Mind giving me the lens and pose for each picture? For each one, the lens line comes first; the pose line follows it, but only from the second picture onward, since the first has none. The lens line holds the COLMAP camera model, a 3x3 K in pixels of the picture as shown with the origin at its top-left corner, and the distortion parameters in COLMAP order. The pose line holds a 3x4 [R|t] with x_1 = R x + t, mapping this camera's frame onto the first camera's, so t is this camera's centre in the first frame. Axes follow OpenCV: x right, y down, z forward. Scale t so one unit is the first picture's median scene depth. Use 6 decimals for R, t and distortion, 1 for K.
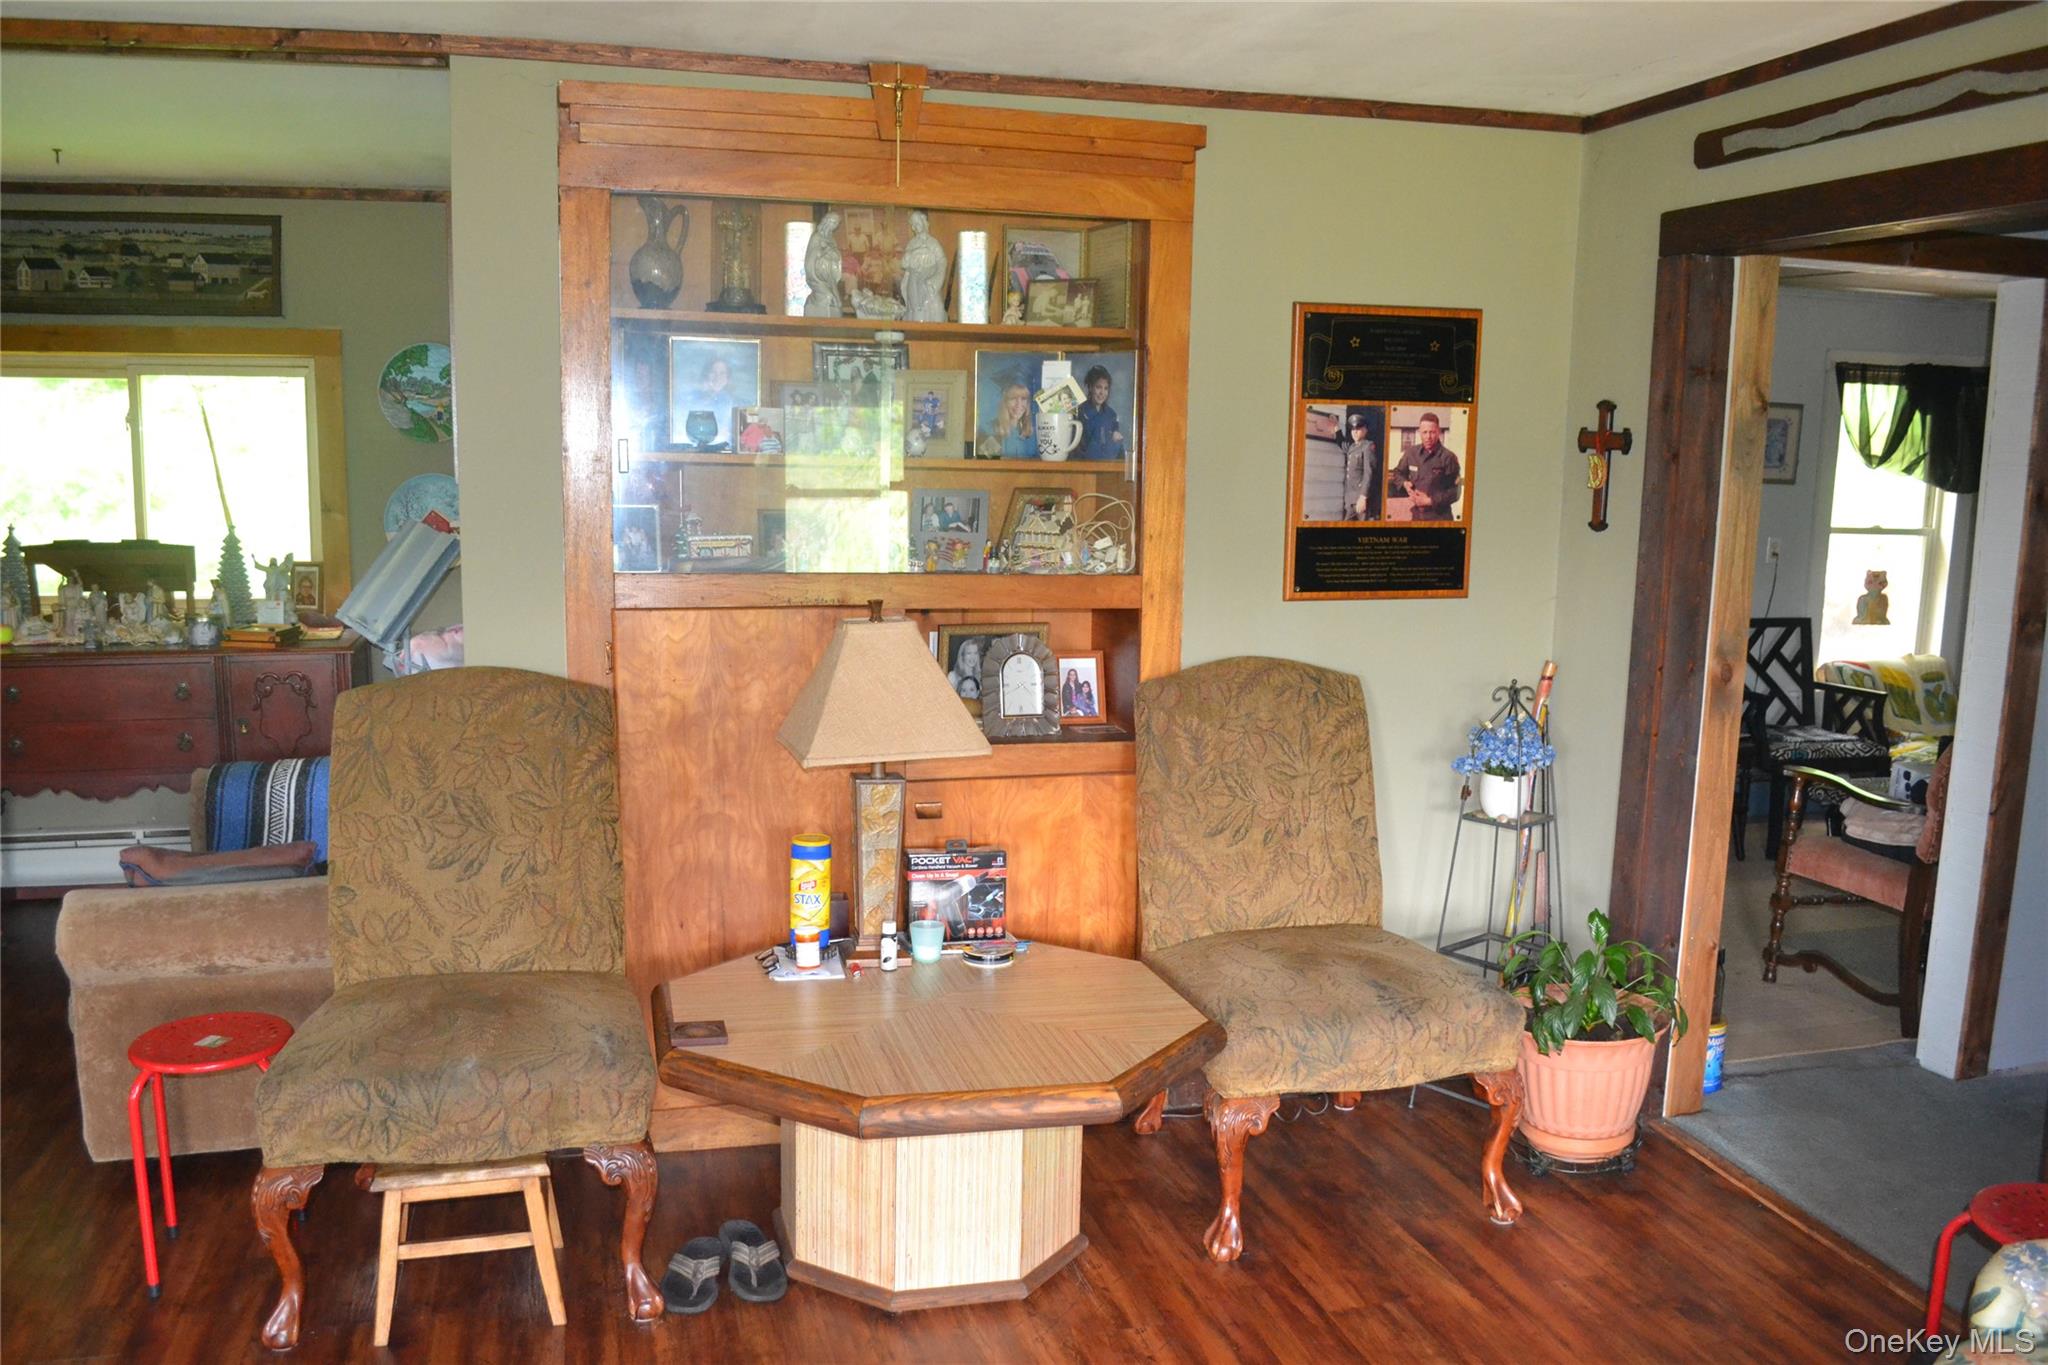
lens RADIAL K [[1662.3, 0, 1021.5], [0, 1662.3, 713.8], [0, 0, 1]] dist [-0.075139, 0.012573]
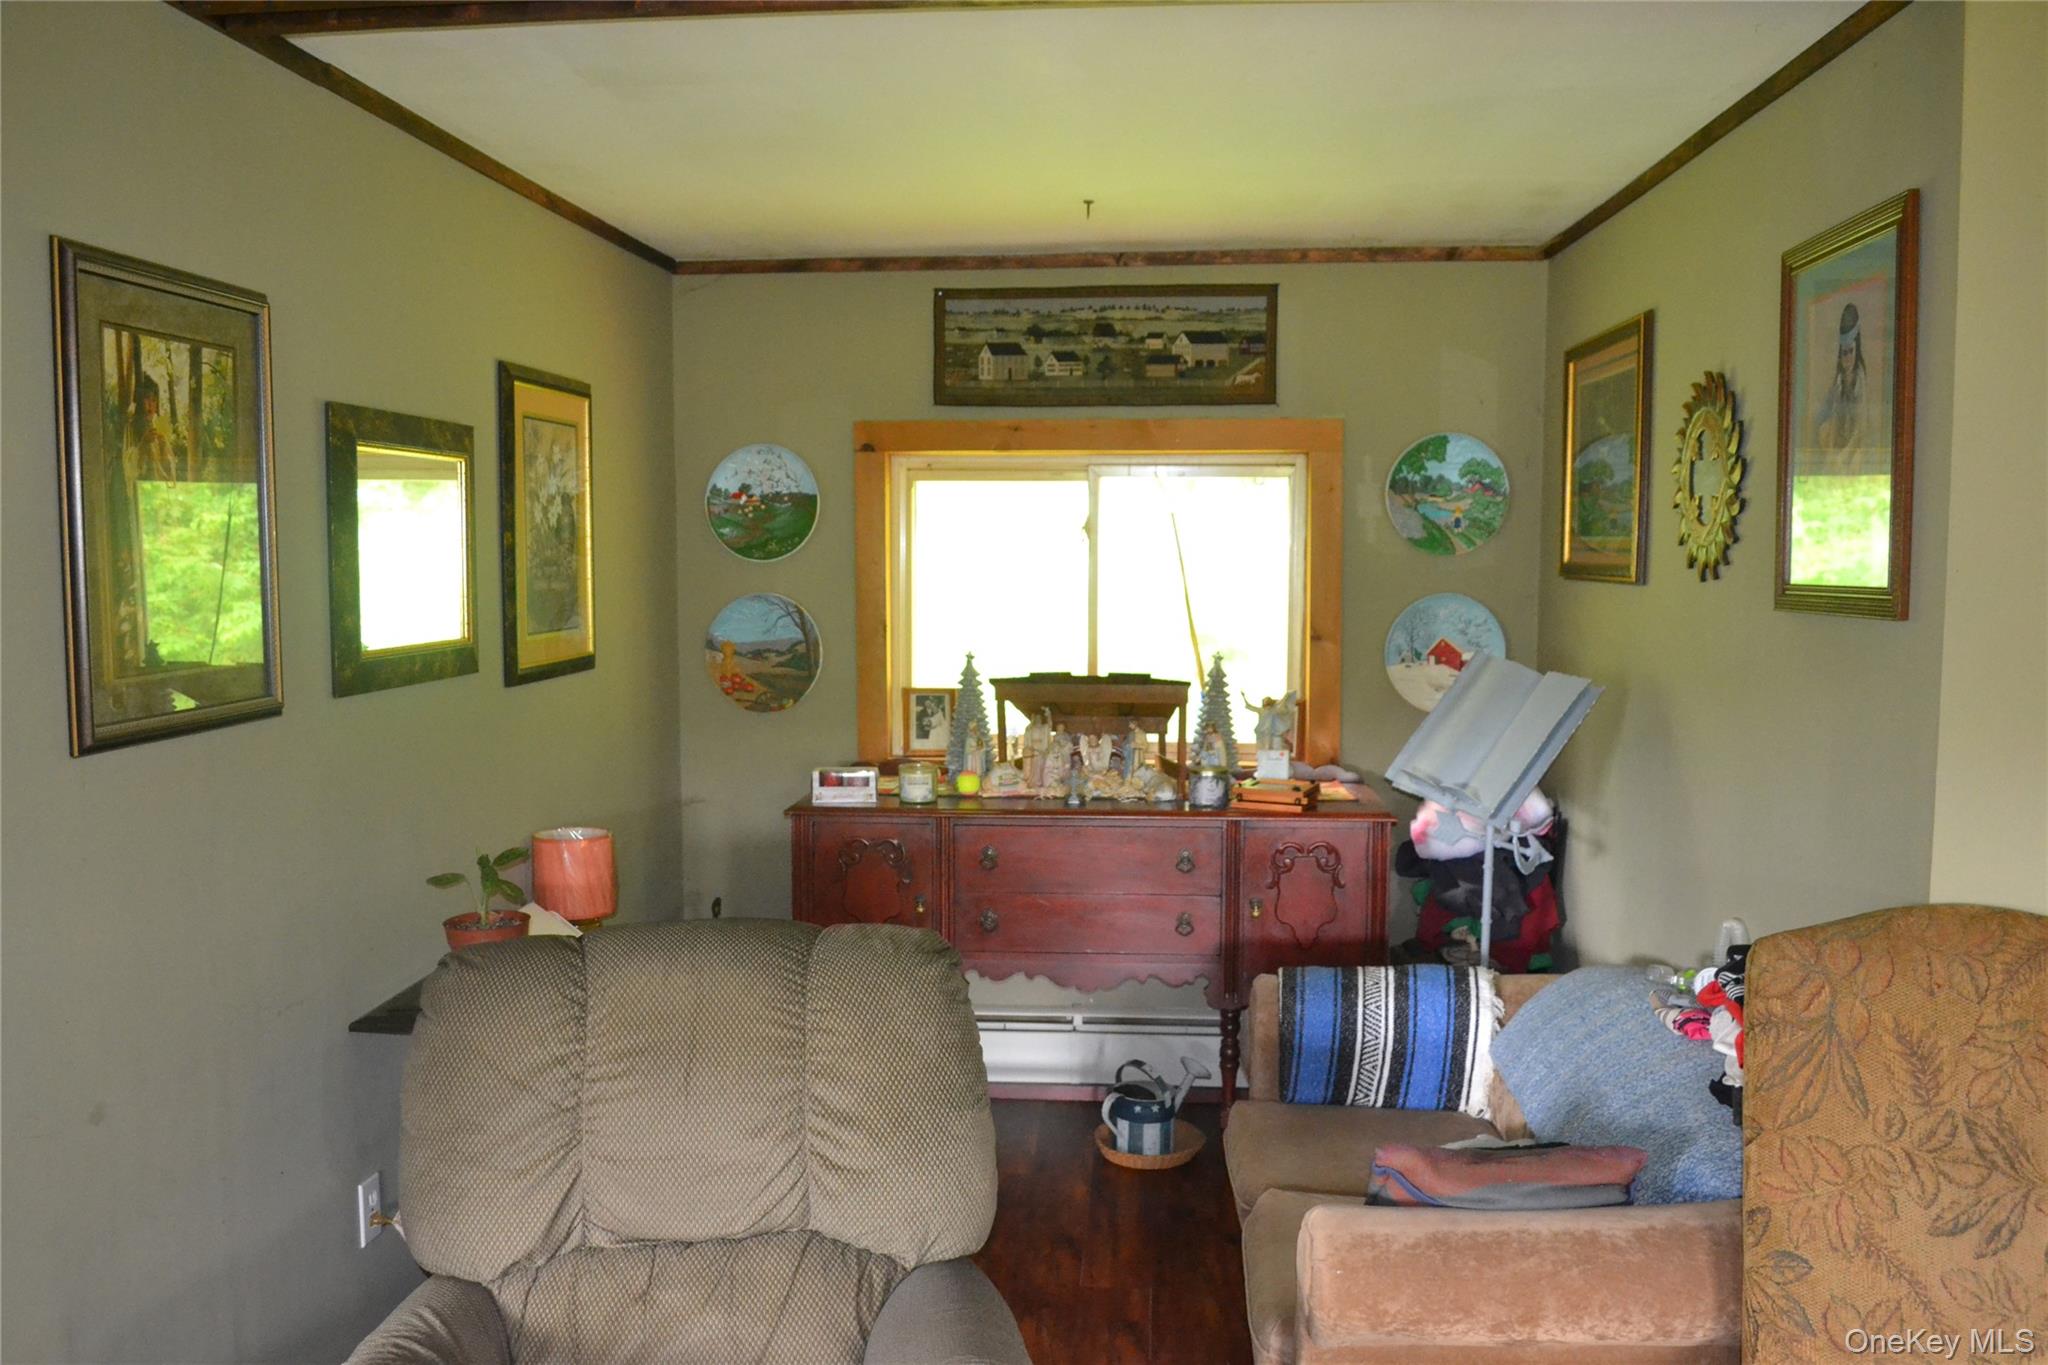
lens RADIAL K [[1662.3, 0, 1021.5], [0, 1662.3, 713.8], [0, 0, 1]] dist [-0.075139, 0.012573]
pose [[0.942951, 0.017977, -0.332446, -0.378457], [-0.039904, 0.997446, -0.059246, -0.041501], [0.330532, 0.069132, 0.941260, 0.229548]]
